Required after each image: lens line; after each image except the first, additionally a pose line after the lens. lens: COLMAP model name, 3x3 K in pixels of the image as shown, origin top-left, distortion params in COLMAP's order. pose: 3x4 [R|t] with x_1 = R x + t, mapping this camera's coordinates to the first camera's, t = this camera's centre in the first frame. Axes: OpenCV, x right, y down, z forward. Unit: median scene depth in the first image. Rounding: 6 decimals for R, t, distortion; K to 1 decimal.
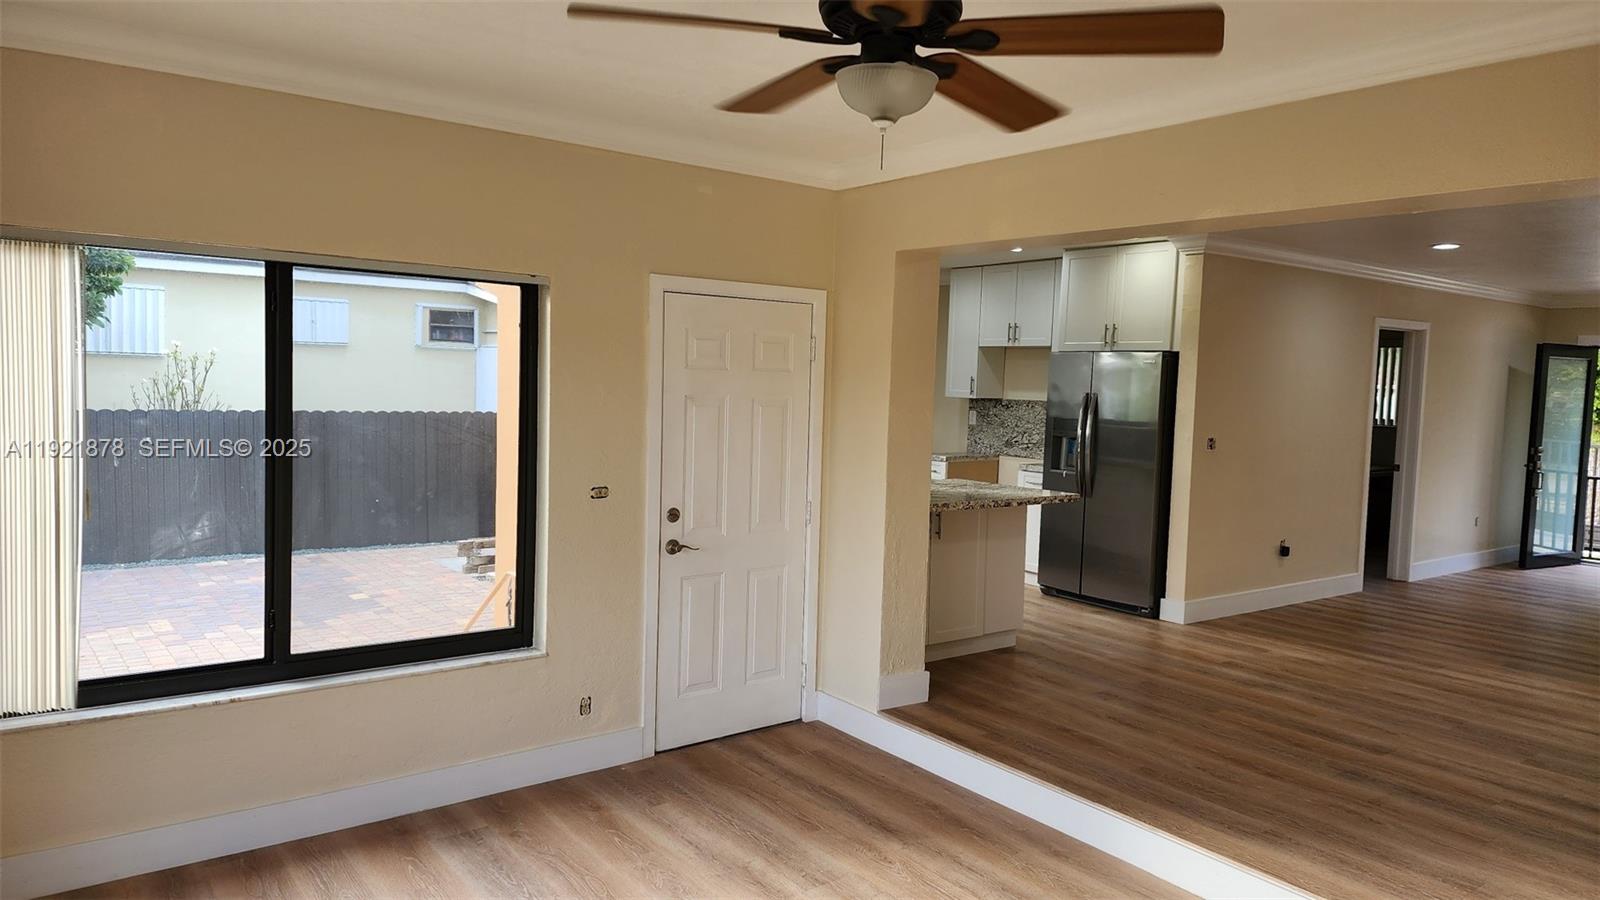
lens RADIAL K [[1069.7, 0, 800.5], [0, 1069.7, 445.4], [0, 0, 1]] dist [0.066171, -0.061805]
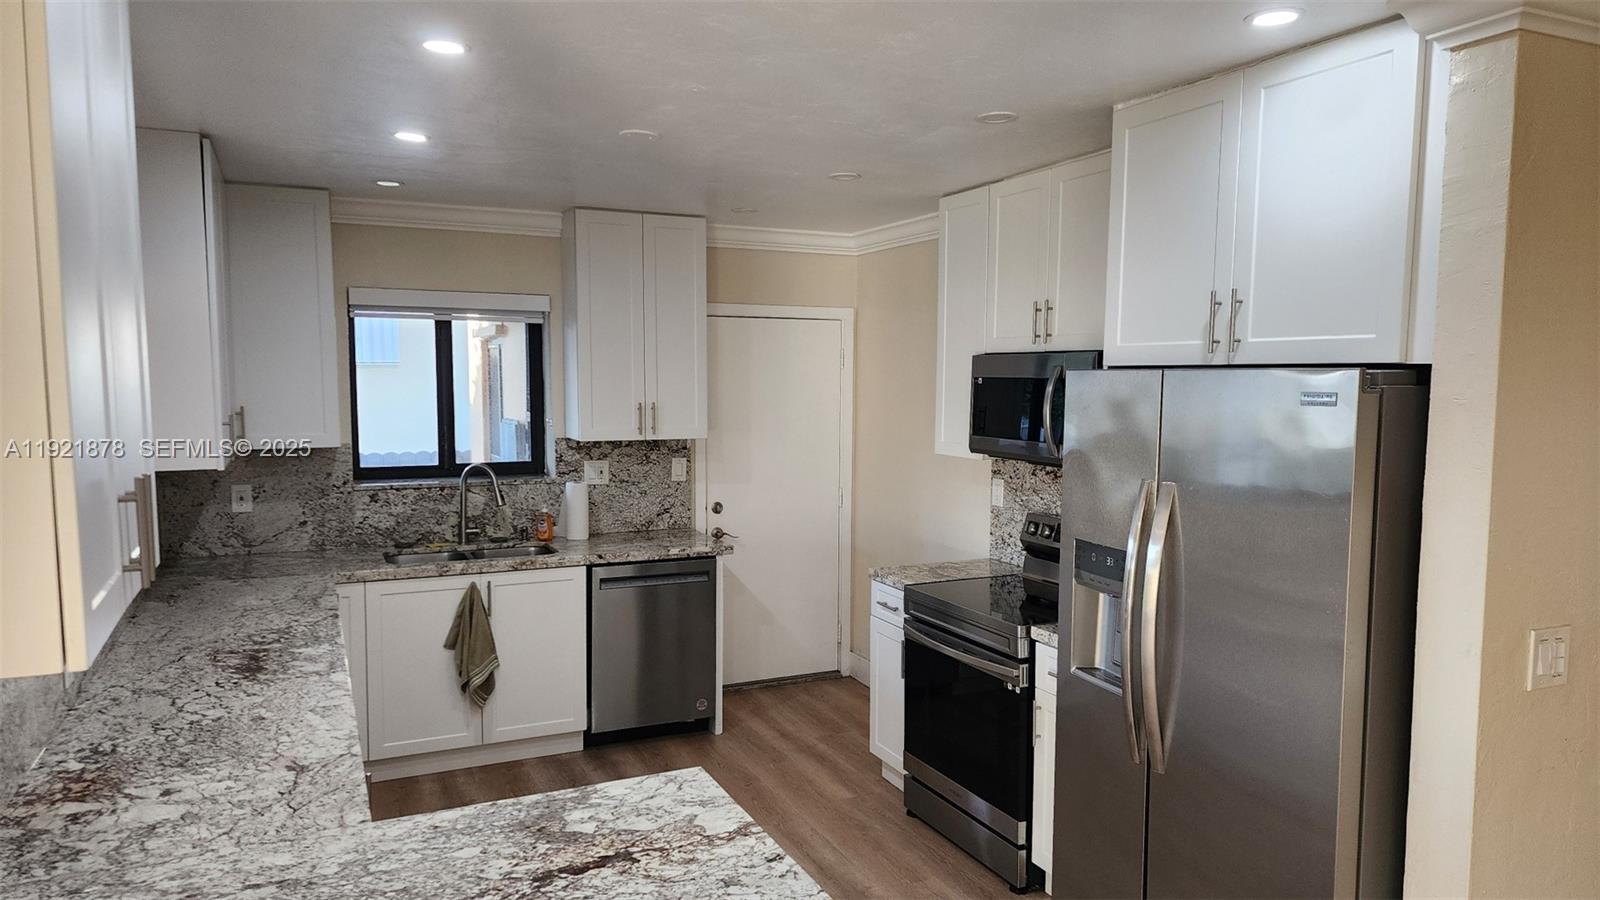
lens RADIAL K [[1069.7, 0, 802.5], [0, 1069.7, 449.5], [0, 0, 1]] dist [0.066171, -0.061805]
pose [[0.976973, -0.014419, -0.212875, 0.349725], [0.015213, 0.999882, 0.002090, -0.095616], [0.212819, -0.005280, 0.977077, 0.954958]]
